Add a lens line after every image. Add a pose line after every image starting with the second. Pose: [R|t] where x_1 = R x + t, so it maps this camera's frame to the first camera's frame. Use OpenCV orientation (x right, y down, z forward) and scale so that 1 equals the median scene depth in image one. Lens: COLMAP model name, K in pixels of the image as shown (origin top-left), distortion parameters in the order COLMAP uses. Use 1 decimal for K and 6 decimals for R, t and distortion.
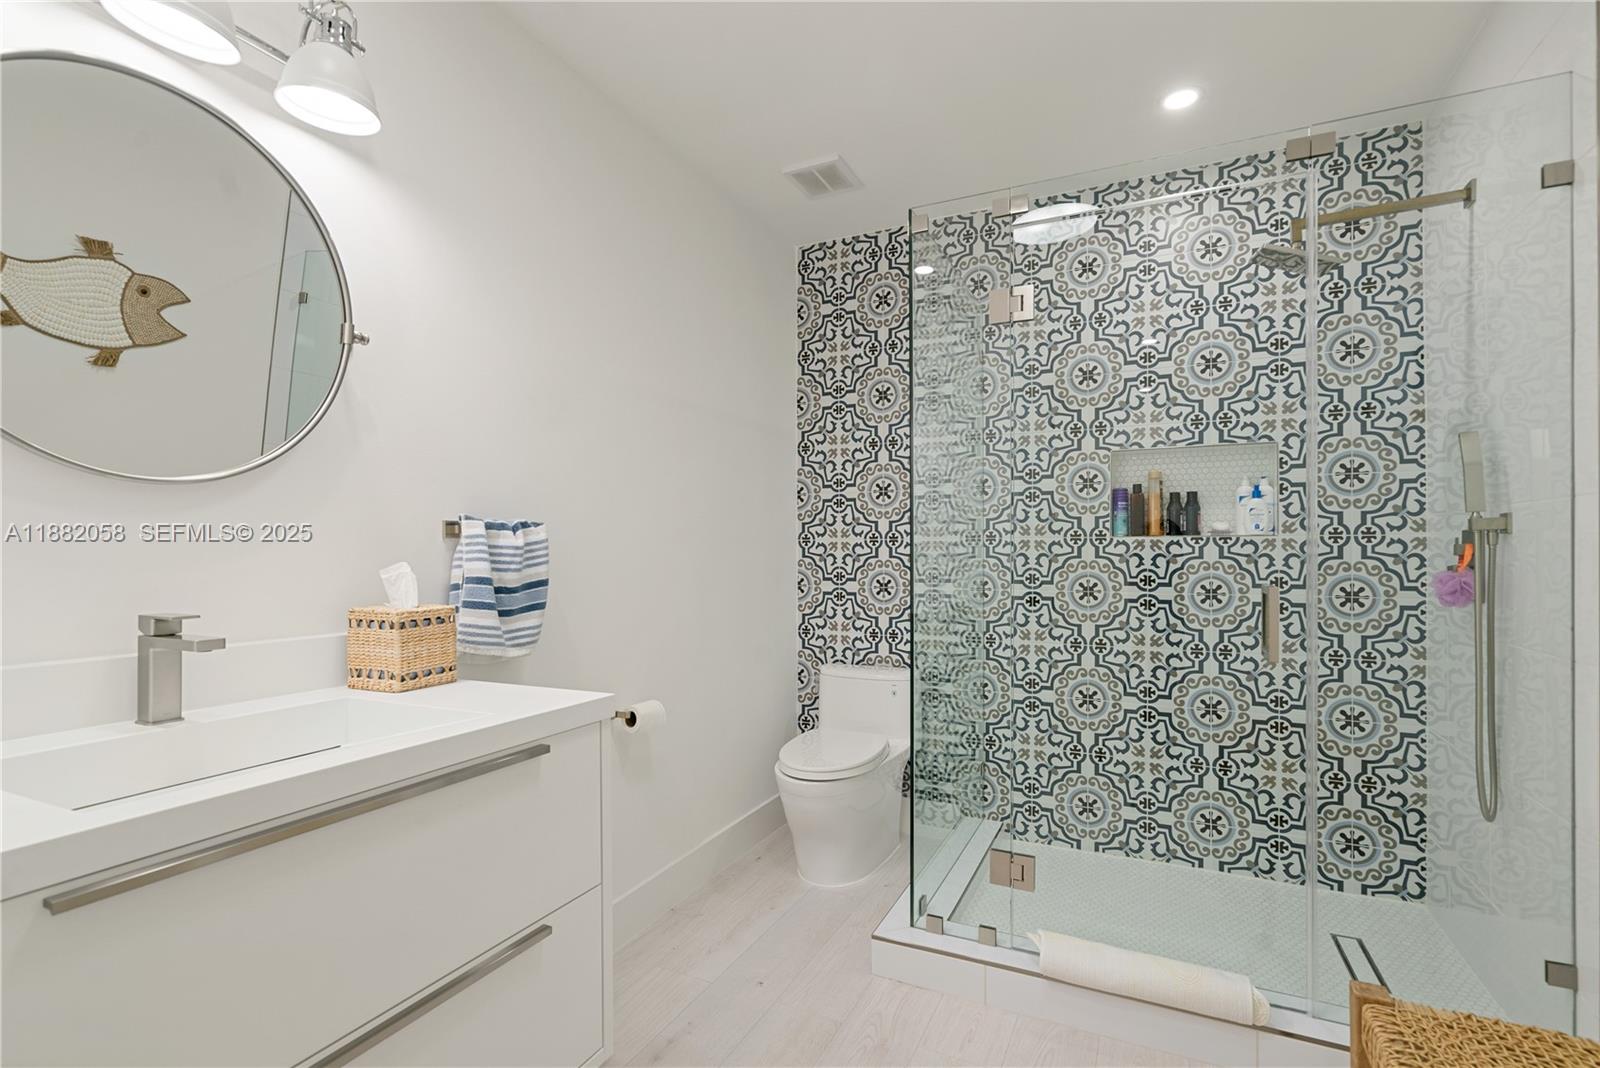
lens RADIAL K [[727.4, 0, 800.0], [0, 727.4, 534.0], [0, 0, 1]] dist [-0.003524, 0.000485]
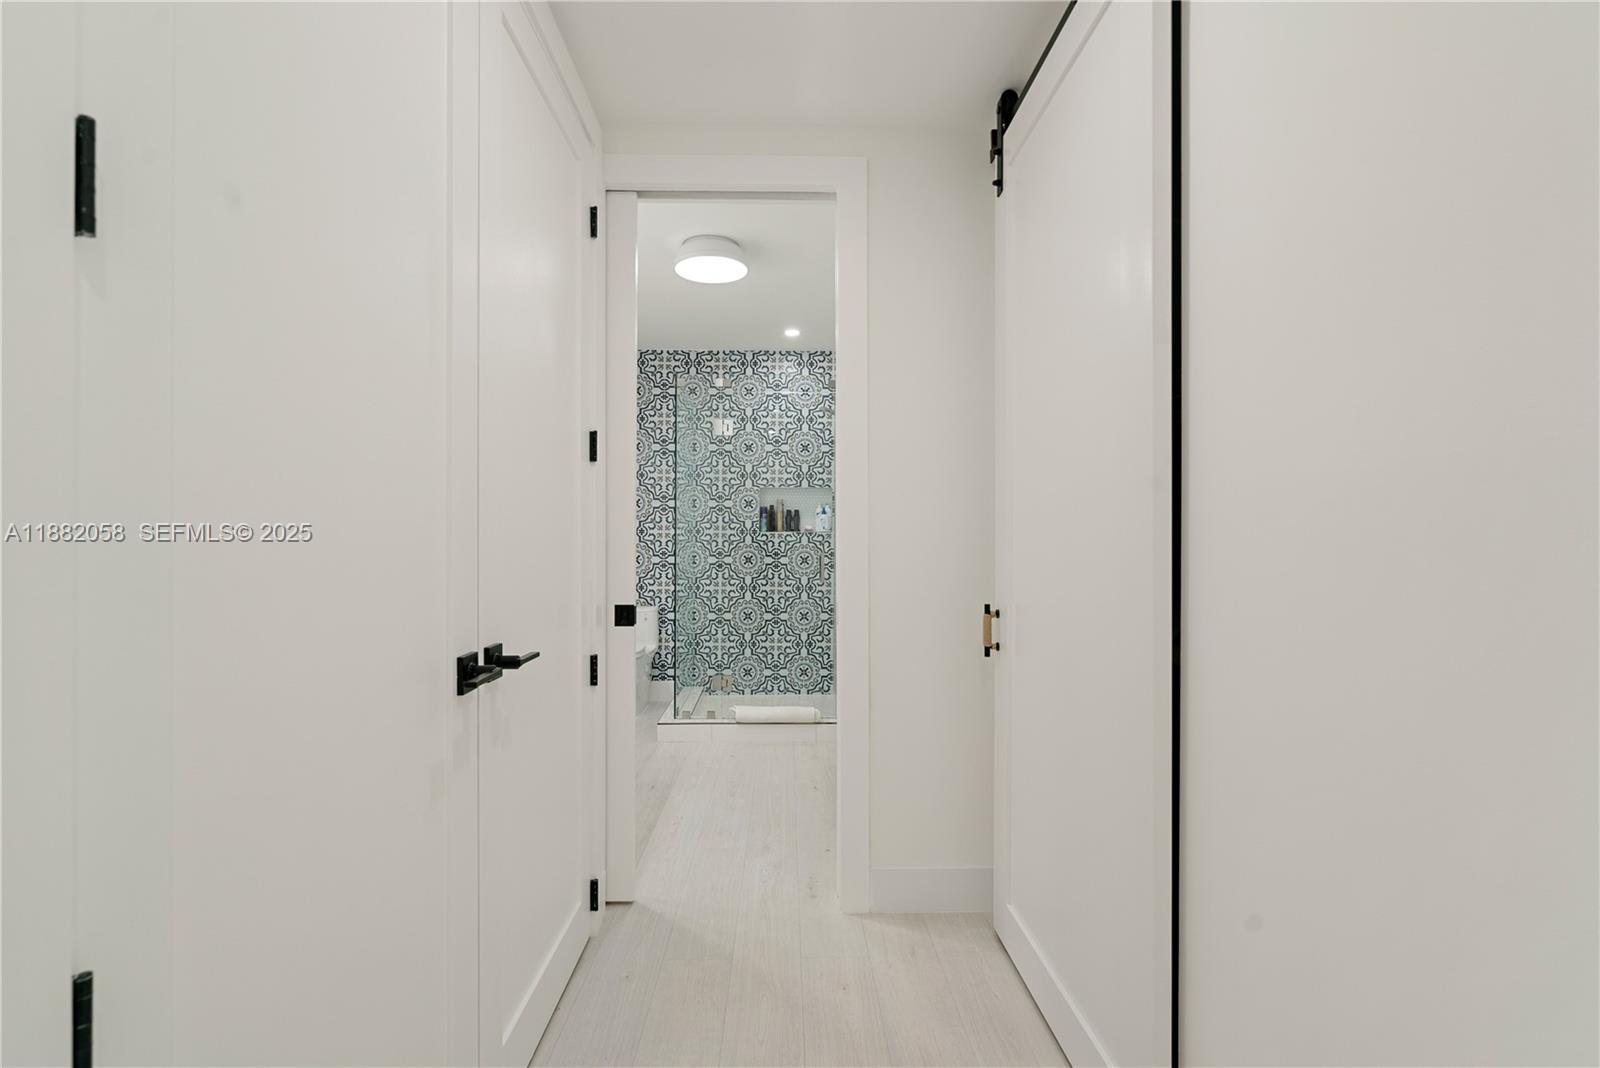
lens RADIAL K [[727.4, 0, 800.0], [0, 727.4, 534.0], [0, 0, 1]] dist [-0.003524, 0.000485]
pose [[0.882339, 0.002796, 0.470606, -0.402973], [-0.006047, 0.999967, 0.005395, -0.001604], [-0.470576, -0.007606, 0.882327, -0.788445]]
